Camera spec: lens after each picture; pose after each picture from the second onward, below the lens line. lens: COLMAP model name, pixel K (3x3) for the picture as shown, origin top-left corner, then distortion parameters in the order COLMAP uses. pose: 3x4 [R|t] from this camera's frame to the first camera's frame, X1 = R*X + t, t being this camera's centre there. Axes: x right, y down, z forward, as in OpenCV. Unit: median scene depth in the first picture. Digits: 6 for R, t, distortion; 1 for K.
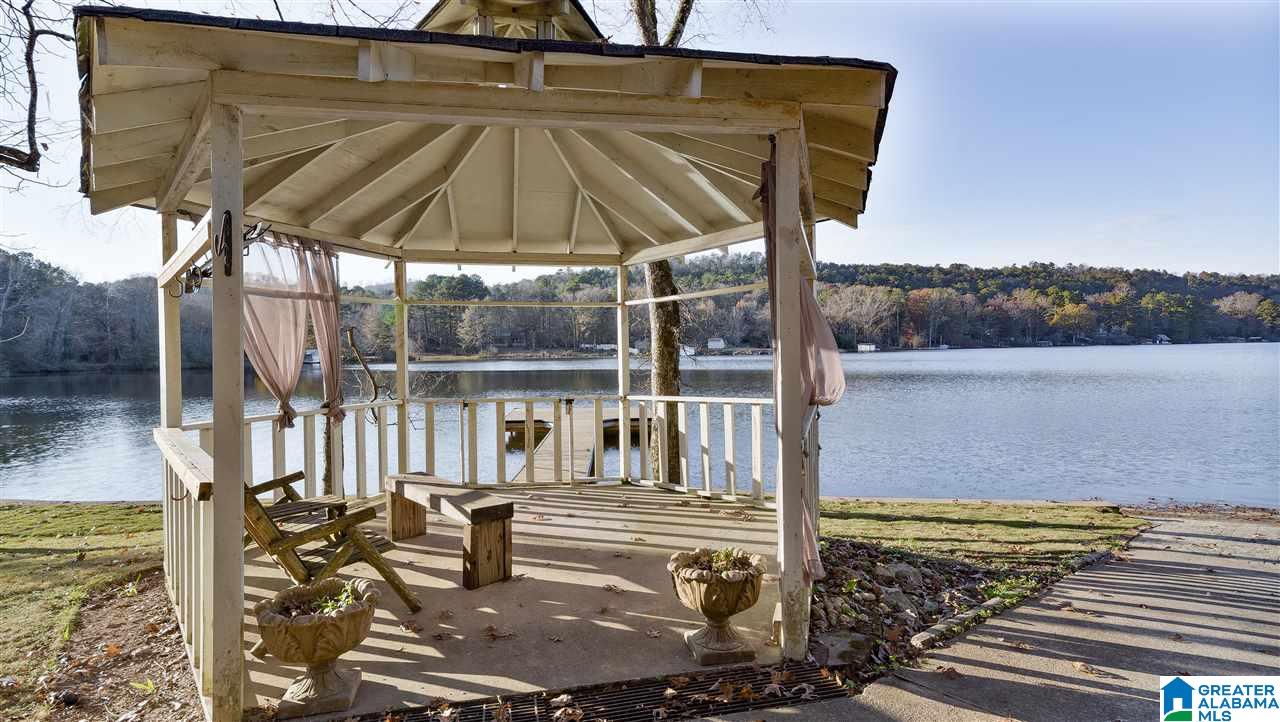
lens RADIAL K [[601.6, 0, 623.6], [0, 601.6, 366.2], [0, 0, 1]] dist [0.000965, 0.001215]
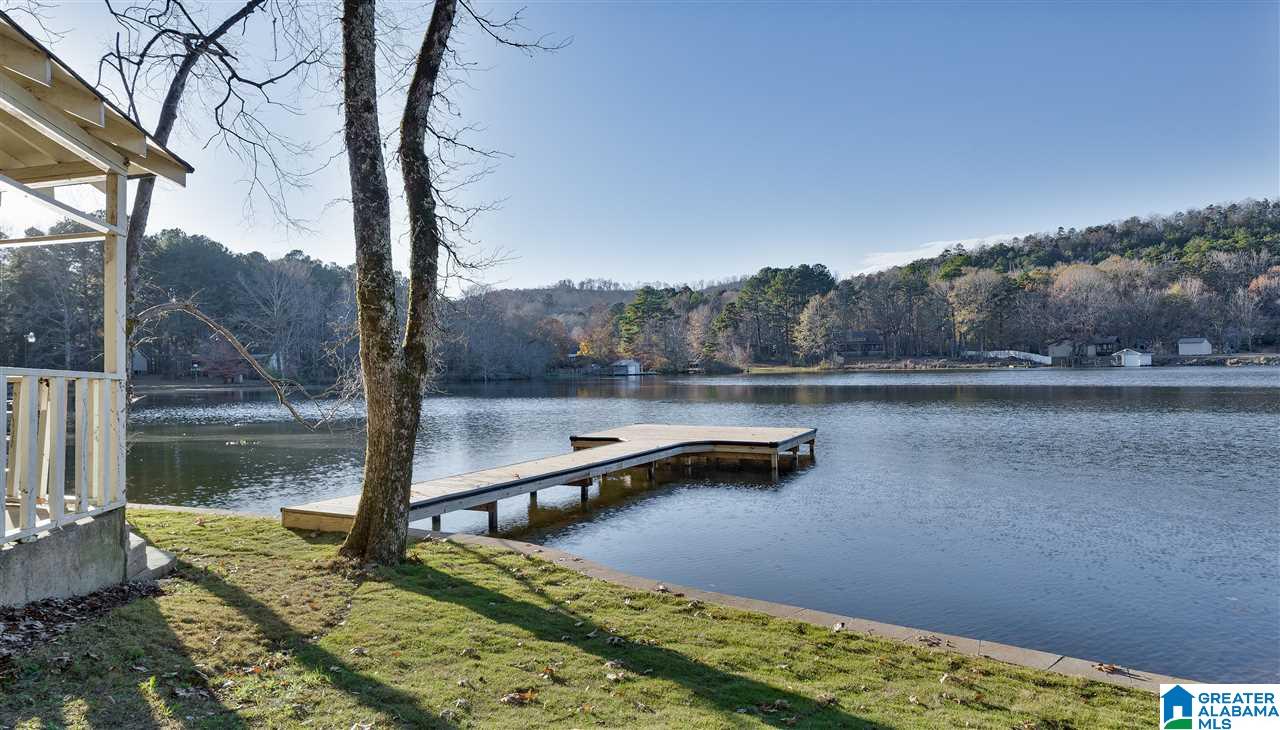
lens RADIAL K [[753.4, 0, 631.2], [0, 753.4, 366.6], [0, 0, 1]] dist [0.004291, 0.000665]
pose [[0.867128, -0.001432, -0.498082, 0.020482], [-0.008396, 0.999812, -0.017492, 0.000736], [0.498014, 0.019349, 0.866953, 0.013931]]
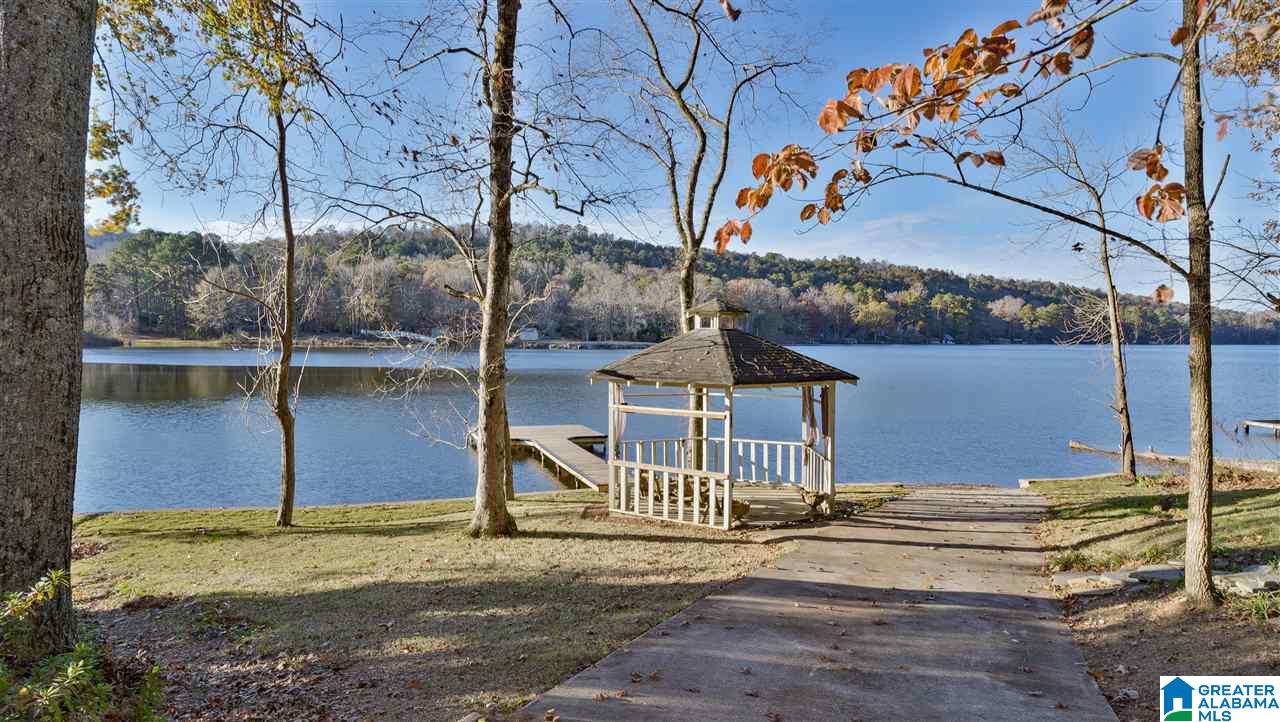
lens RADIAL K [[732.6, 0, 626.4], [0, 732.6, 361.9], [0, 0, 1]] dist [0.011302, -0.000577]
pose [[0.950452, 0.016150, 0.310451, -0.022712], [-0.019618, 0.999775, 0.008050, -0.005087], [-0.310251, -0.013742, 0.950555, -0.029904]]
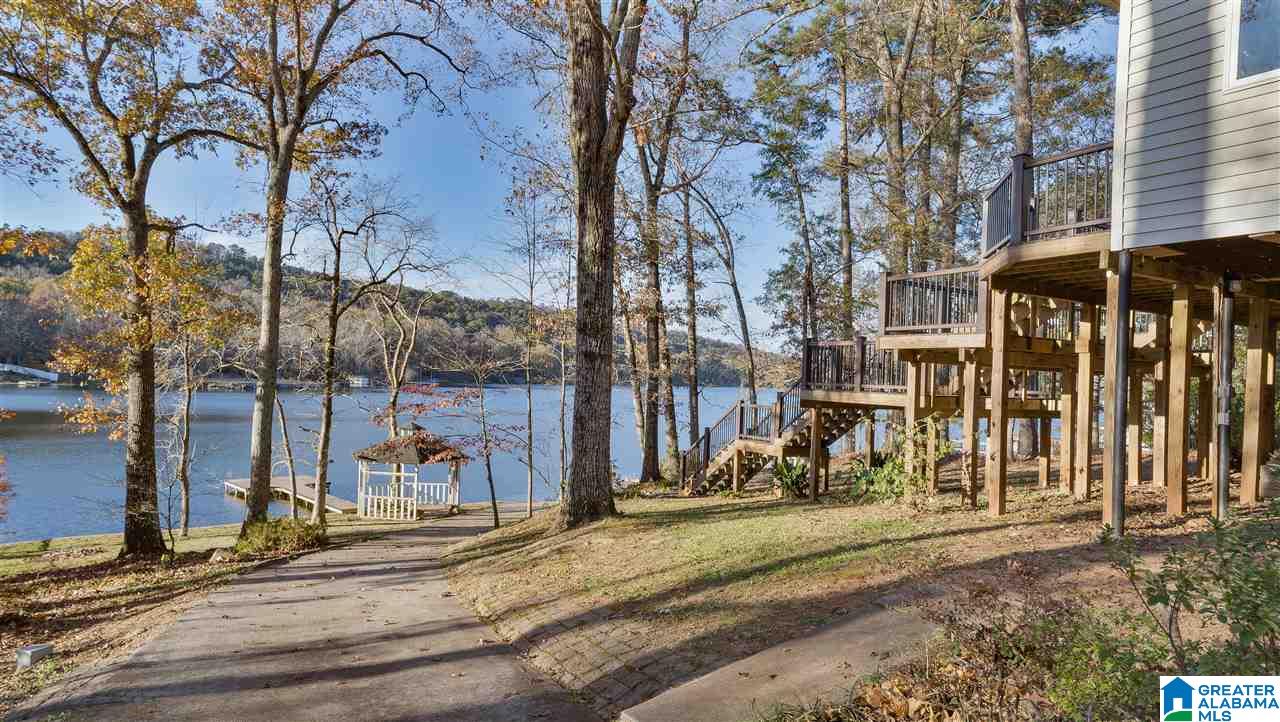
lens RADIAL K [[732.6, 0, 643.0], [0, 732.6, 363.0], [0, 0, 1]] dist [0.011302, -0.000577]
pose [[0.714583, 0.057146, 0.697212, -0.052764], [-0.034440, 0.998323, -0.046529, -0.013414], [-0.698702, 0.009237, 0.715353, -0.085555]]
